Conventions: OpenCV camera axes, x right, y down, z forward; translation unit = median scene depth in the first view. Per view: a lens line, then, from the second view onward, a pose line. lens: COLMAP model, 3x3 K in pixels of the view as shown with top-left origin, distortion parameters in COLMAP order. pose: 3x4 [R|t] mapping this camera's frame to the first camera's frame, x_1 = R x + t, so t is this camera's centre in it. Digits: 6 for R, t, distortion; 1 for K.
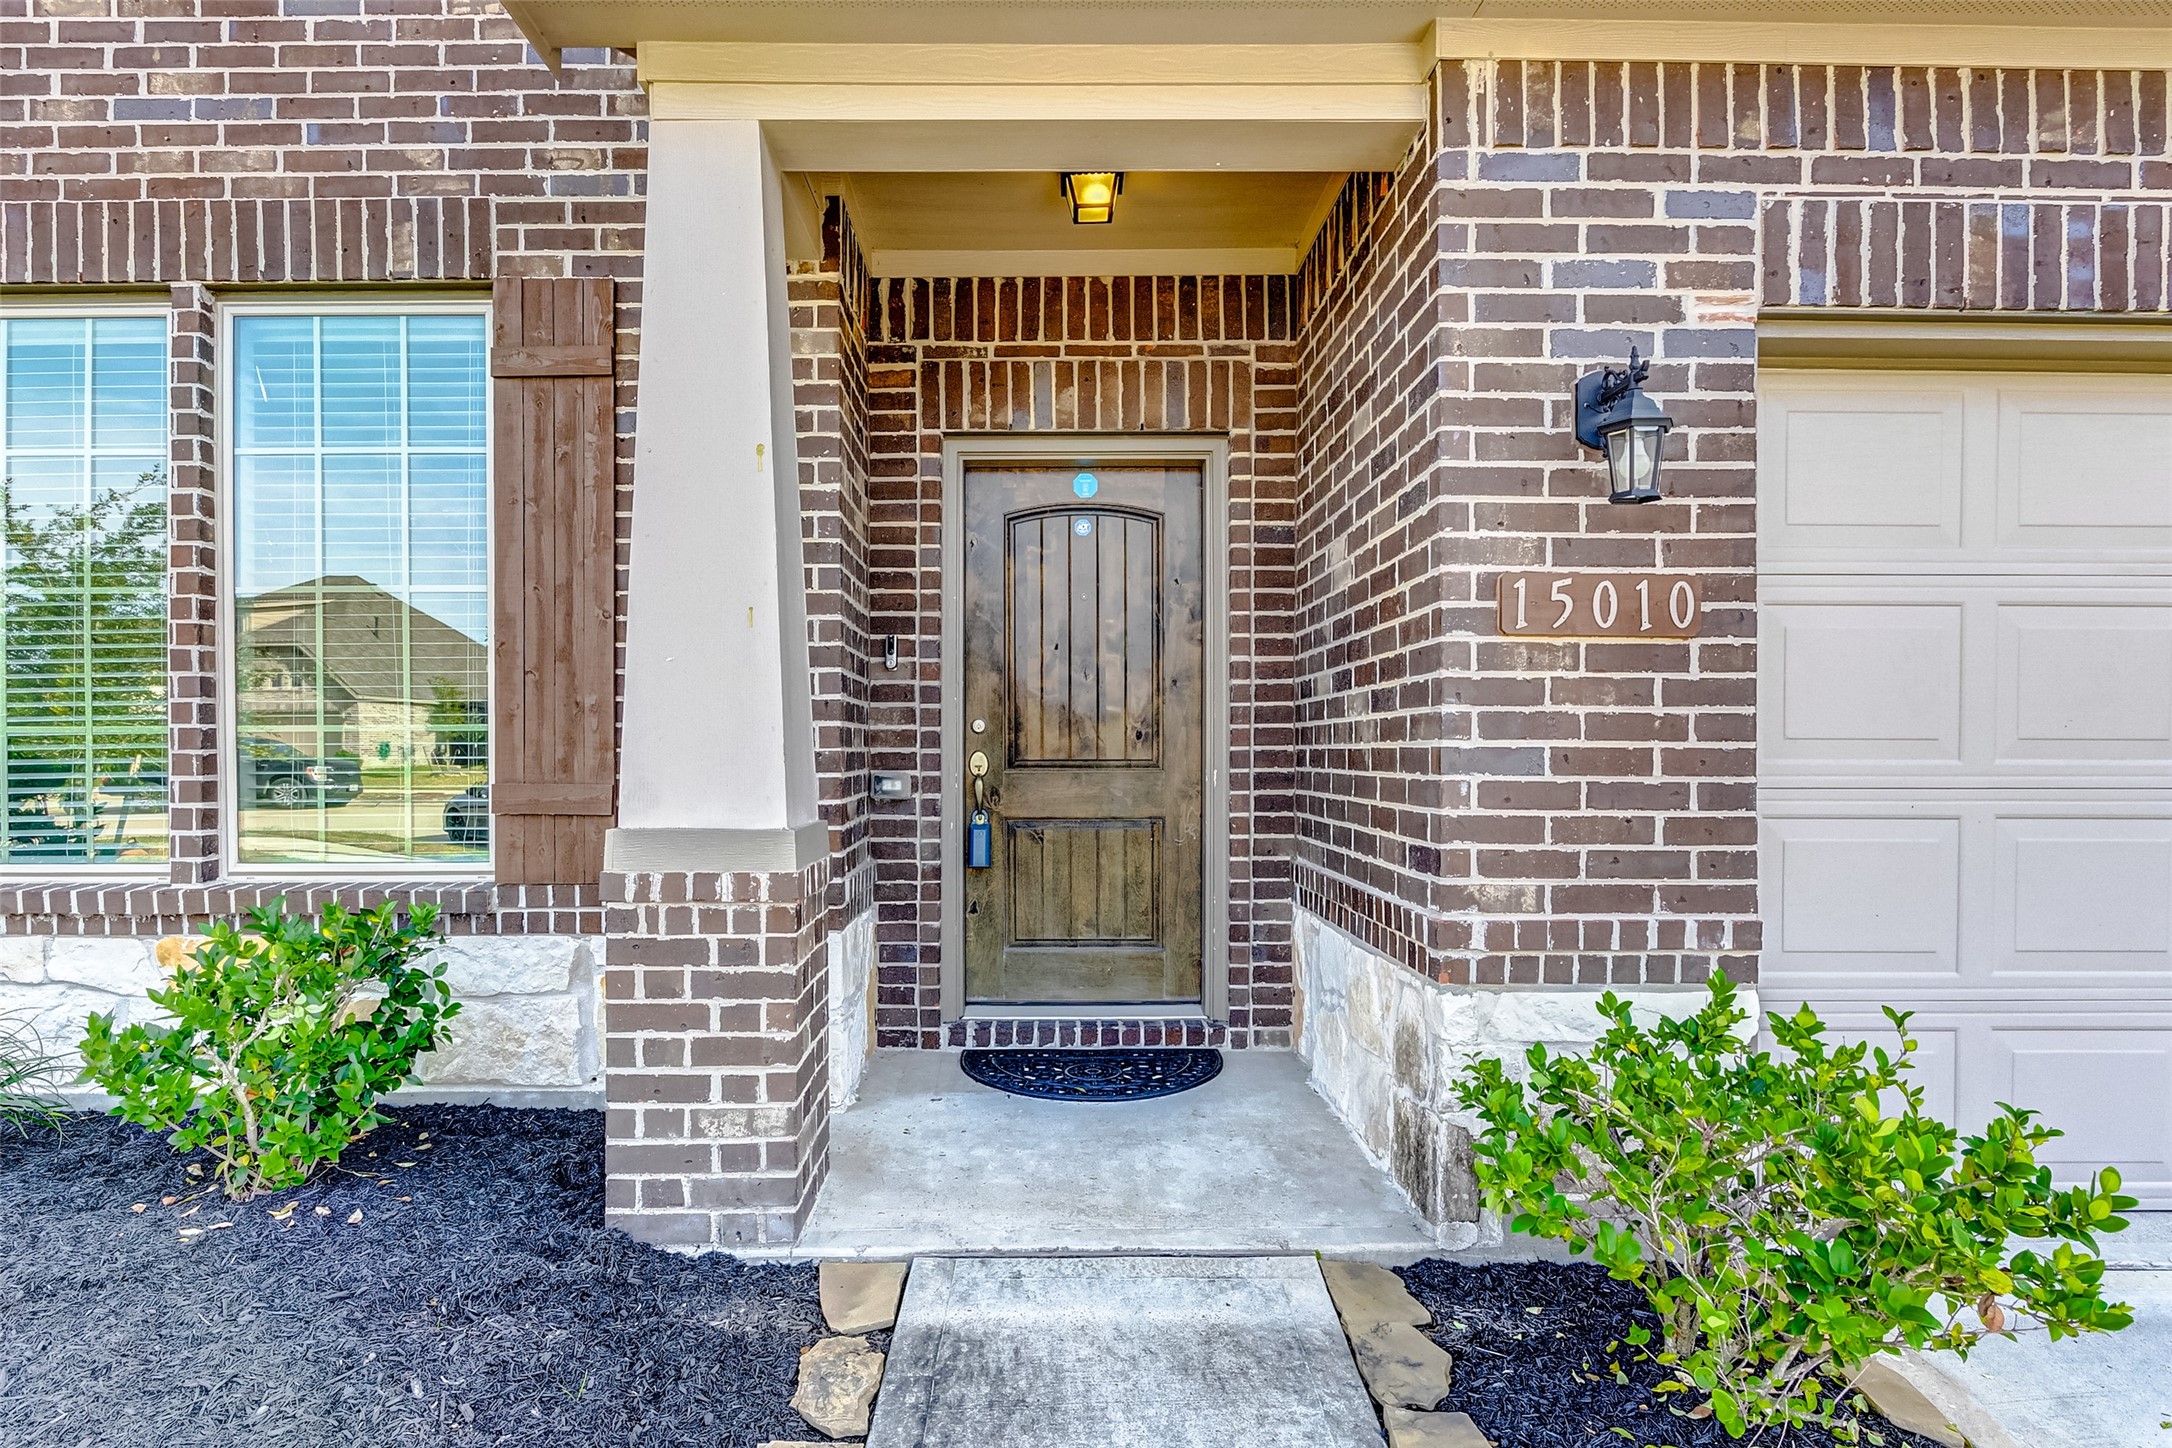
lens RADIAL K [[1217.2, 0, 1064.2], [0, 1217.2, 757.0], [0, 0, 1]] dist [0.002798, -0.007723]
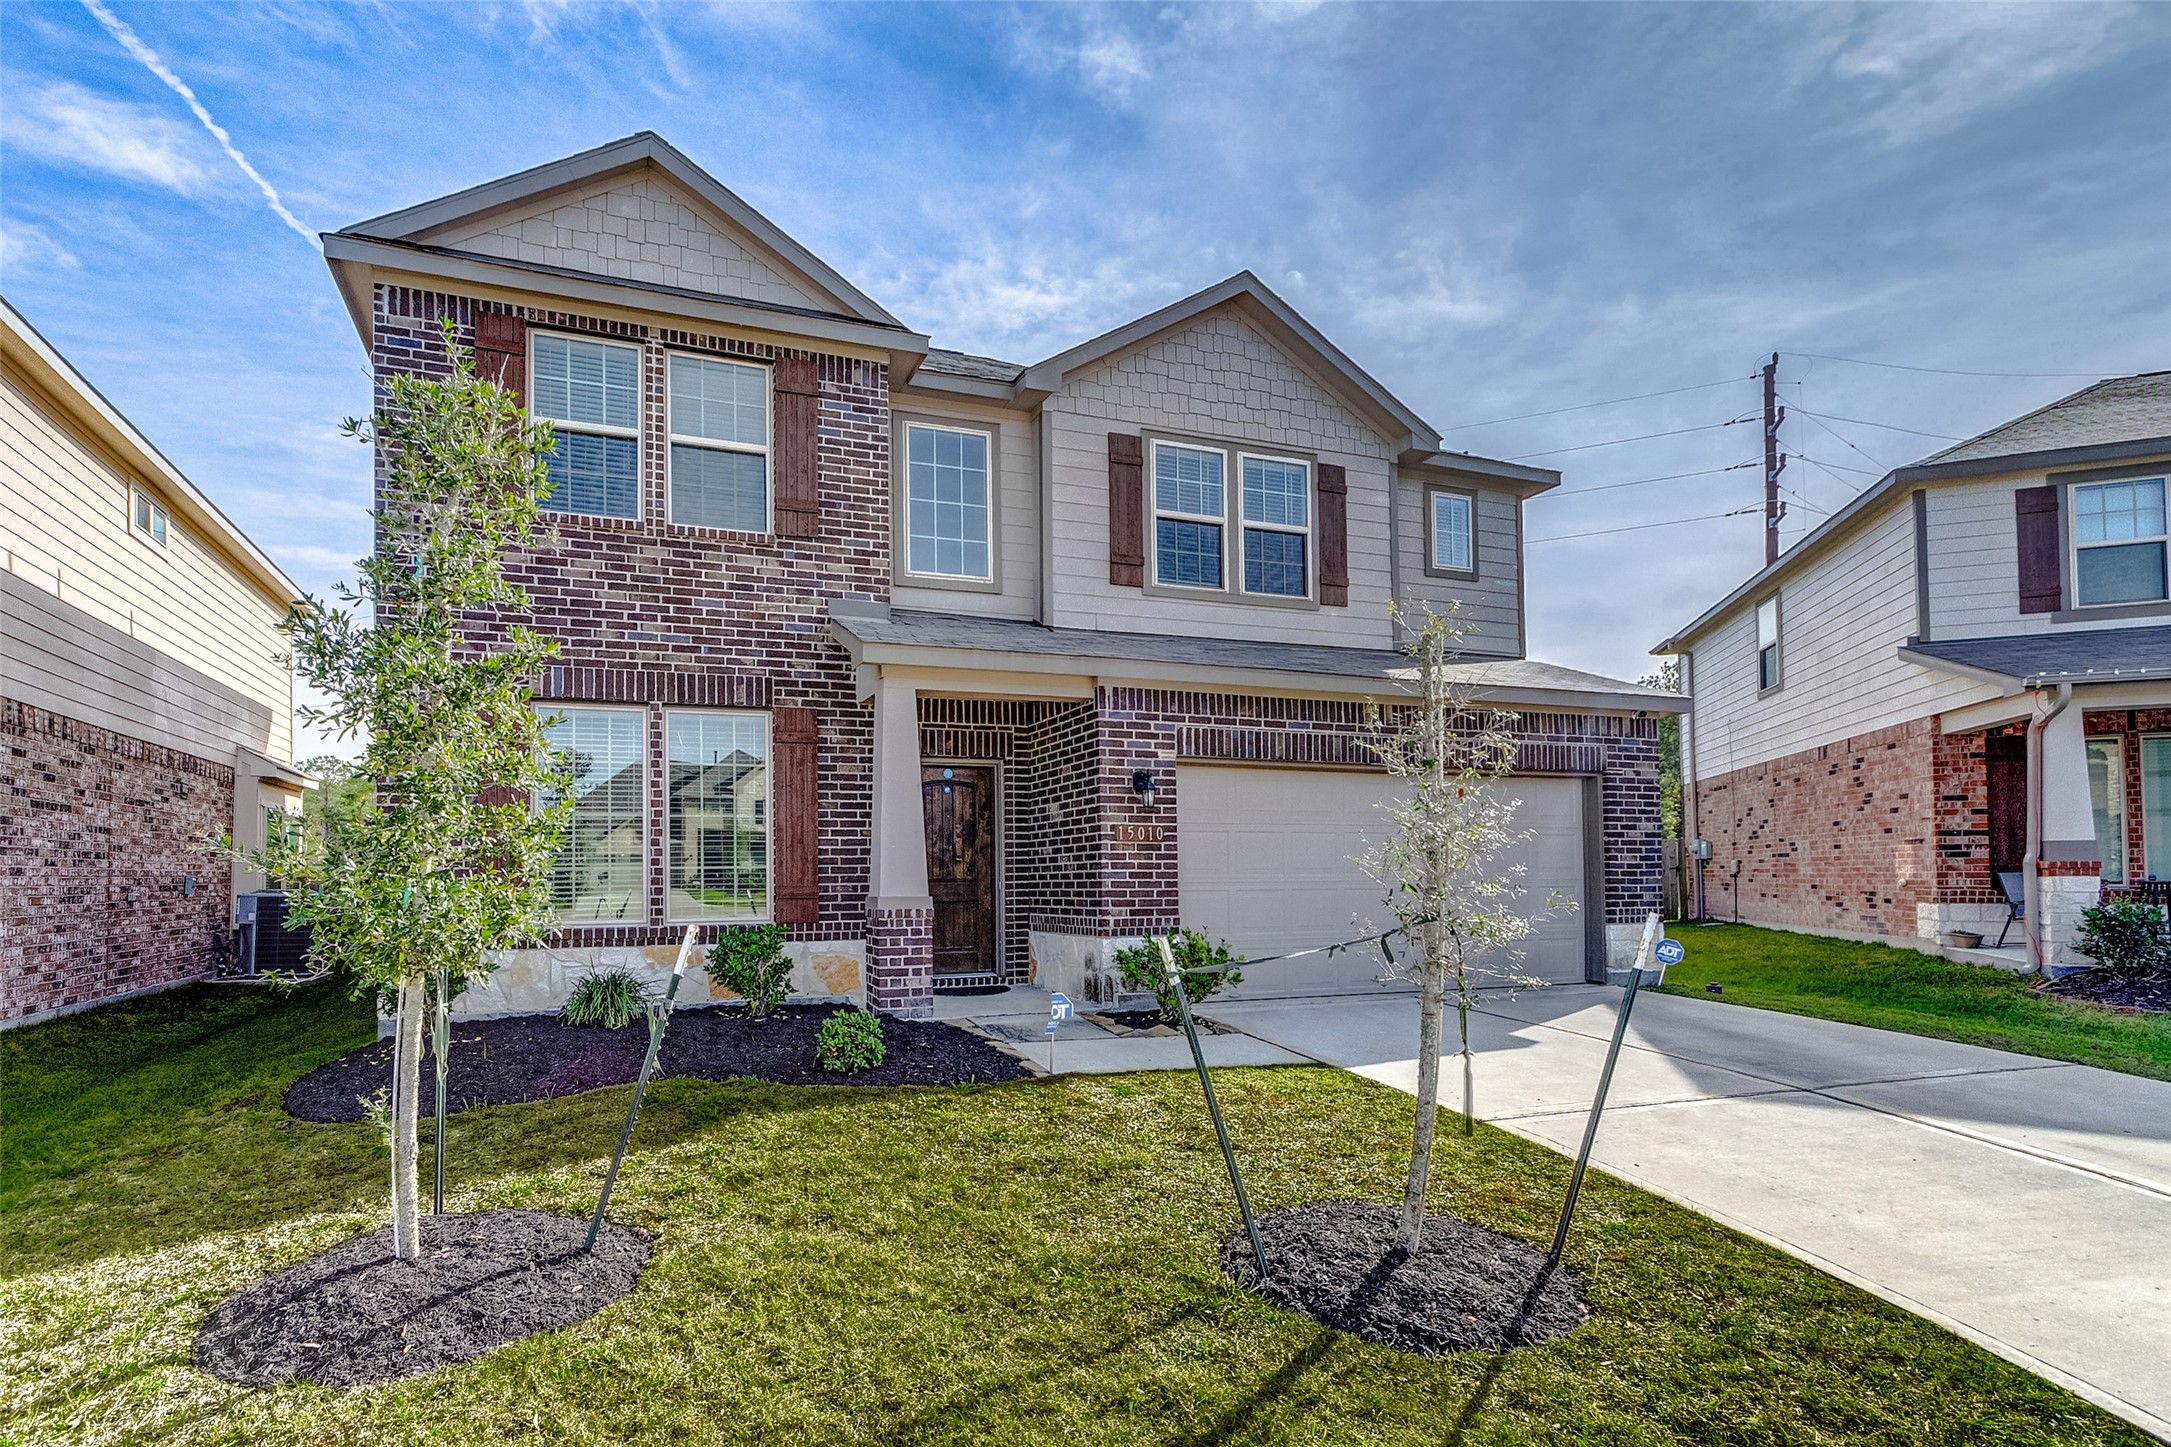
lens RADIAL K [[1022.5, 0, 981.3], [0, 1022.5, 852.0], [0, 0, 1]] dist [0.000458, 0.000055]
pose [[0.948203, 0.001461, 0.317662, -1.008712], [0.010785, 0.999265, -0.036790, 0.042320], [-0.317482, 0.038311, 0.947490, -1.799271]]
